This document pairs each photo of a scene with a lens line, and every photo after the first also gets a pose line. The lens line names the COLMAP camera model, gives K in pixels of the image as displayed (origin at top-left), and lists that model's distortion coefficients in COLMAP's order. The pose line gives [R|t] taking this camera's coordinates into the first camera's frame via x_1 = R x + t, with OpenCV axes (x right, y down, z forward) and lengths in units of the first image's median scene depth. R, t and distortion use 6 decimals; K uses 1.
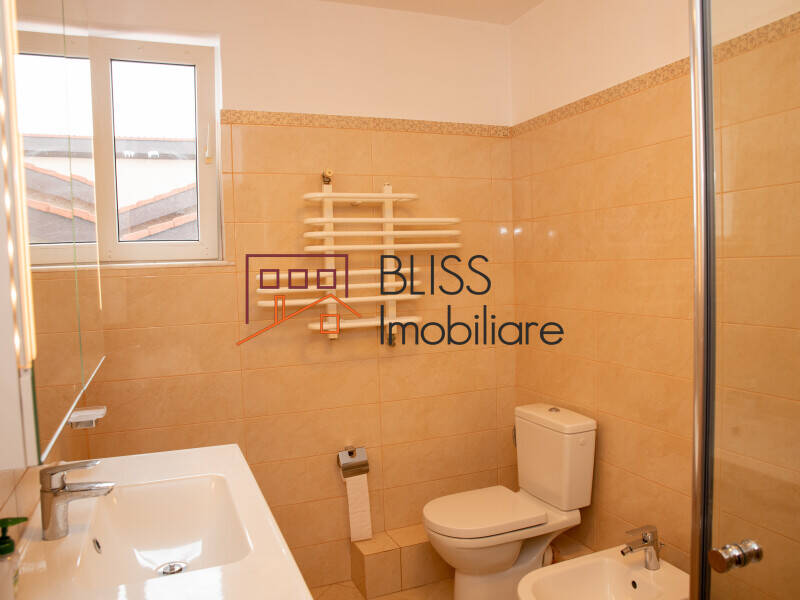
lens RADIAL K [[633.1, 0, 402.4], [0, 633.1, 303.1], [0, 0, 1]] dist [-0.063650, -0.000325]
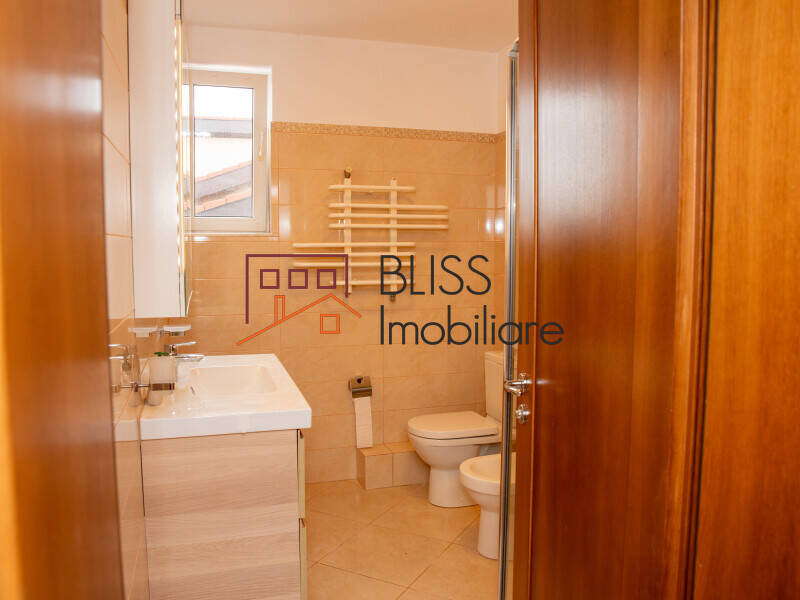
lens RADIAL K [[633.1, 0, 397.6], [0, 633.1, 295.4], [0, 0, 1]] dist [-0.063650, -0.000325]
pose [[0.996604, 0.037255, -0.073429, 0.091709], [-0.035955, 0.999174, 0.018948, 0.030740], [0.074074, -0.016244, 0.997120, -0.325207]]
